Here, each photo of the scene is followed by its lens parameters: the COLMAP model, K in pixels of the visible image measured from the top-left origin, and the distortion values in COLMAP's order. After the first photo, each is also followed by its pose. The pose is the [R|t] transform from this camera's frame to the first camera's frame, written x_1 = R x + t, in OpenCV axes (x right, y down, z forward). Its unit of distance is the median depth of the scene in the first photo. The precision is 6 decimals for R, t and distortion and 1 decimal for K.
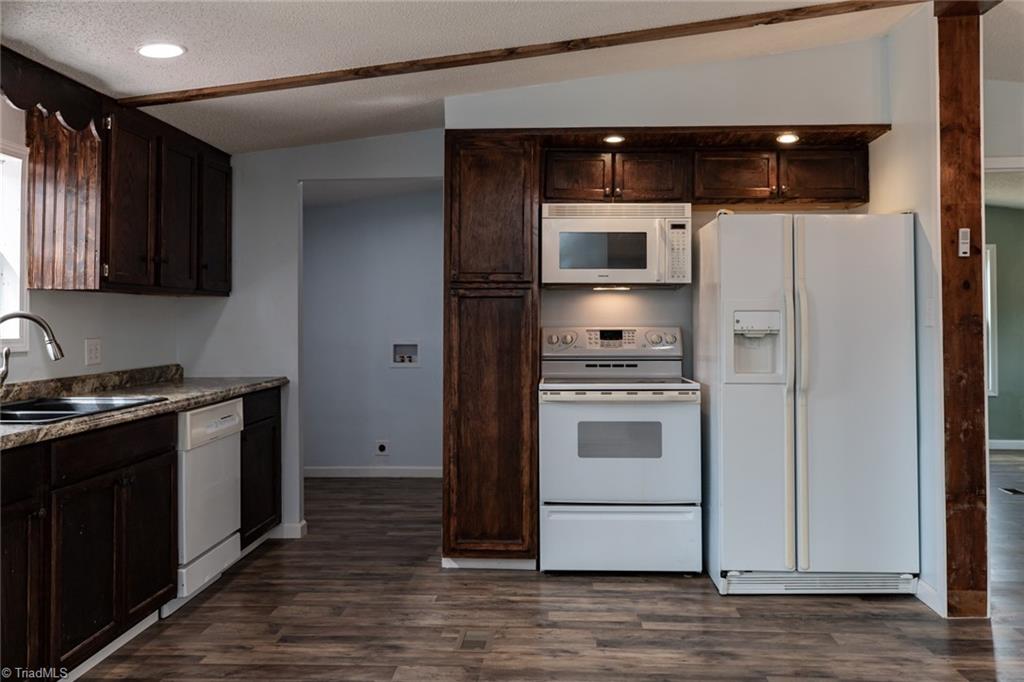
lens RADIAL K [[862.1, 0, 507.0], [0, 862.1, 303.0], [0, 0, 1]] dist [0.000334, 0.001266]
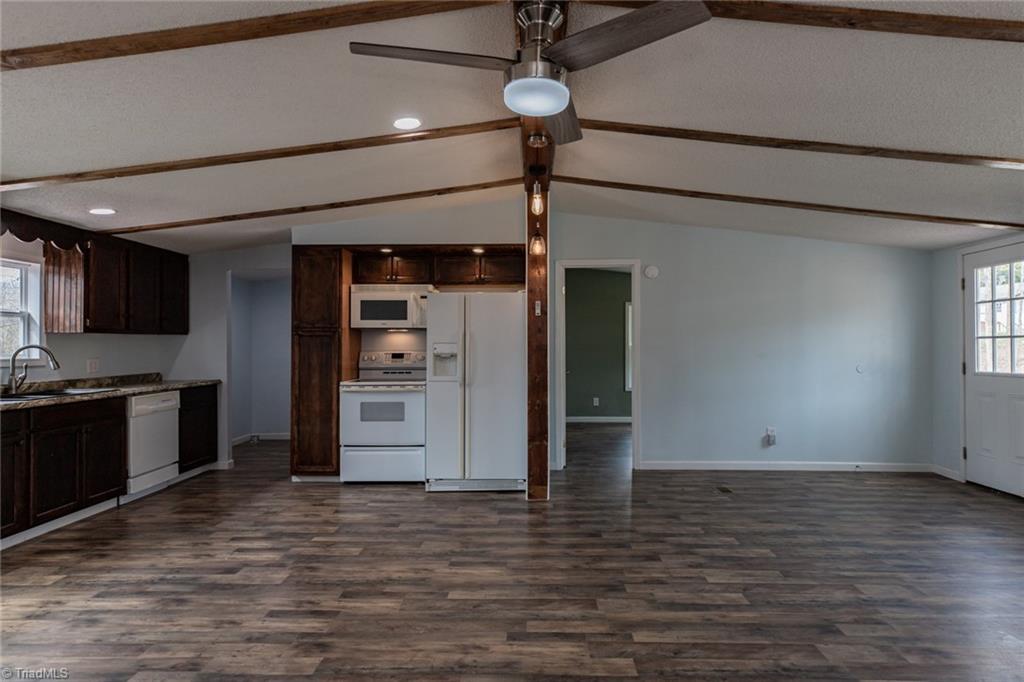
lens RADIAL K [[586.2, 0, 512.0], [0, 586.2, 341.0], [0, 0, 1]] dist [0.013581, -0.001535]
pose [[0.999619, -0.000925, 0.027585, 0.376787], [0.000558, 0.999911, 0.013314, -0.012216], [-0.027595, -0.013293, 0.999531, -0.282104]]
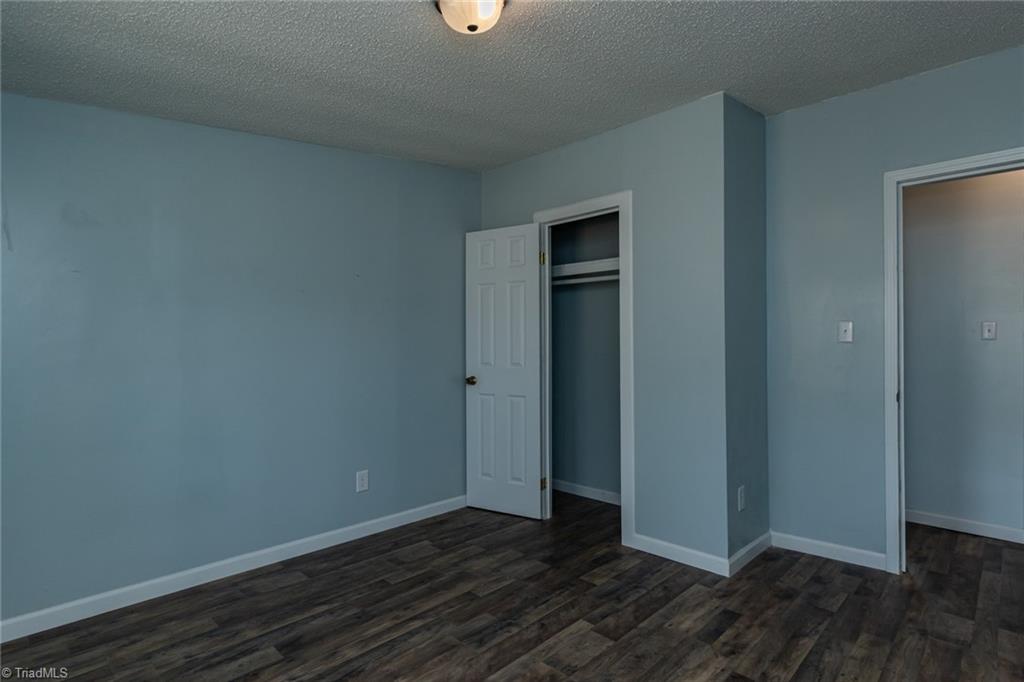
lens RADIAL K [[520.6, 0, 512.0], [0, 520.6, 341.0], [0, 0, 1]] dist [-0.001960, -0.000026]
pose [[-0.652869, -0.003260, -0.757464, 1.133880], [0.013567, 0.999780, -0.015997, 0.020755], [0.757349, -0.020720, -0.652681, 1.010939]]
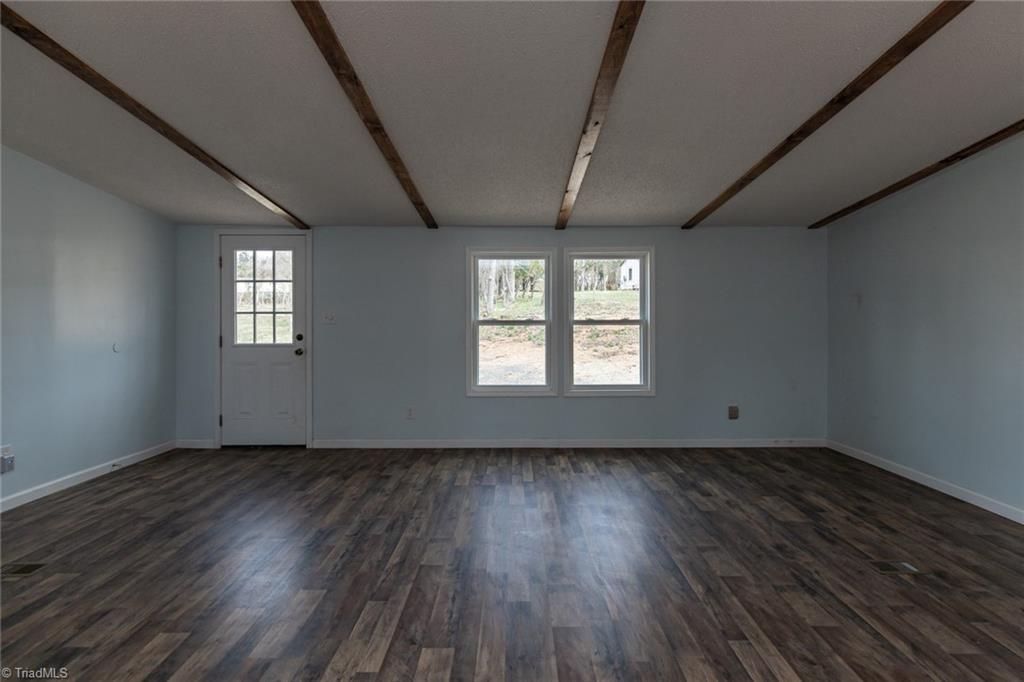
lens RADIAL K [[477.8, 0, 521.2], [0, 477.8, 323.4], [0, 0, 1]] dist [0.002212, 0.000857]
pose [[-0.074793, -0.004159, 0.997190, 0.235486], [-0.022720, 0.999739, 0.002466, 0.004851], [-0.996940, -0.022472, -0.074868, 0.366859]]
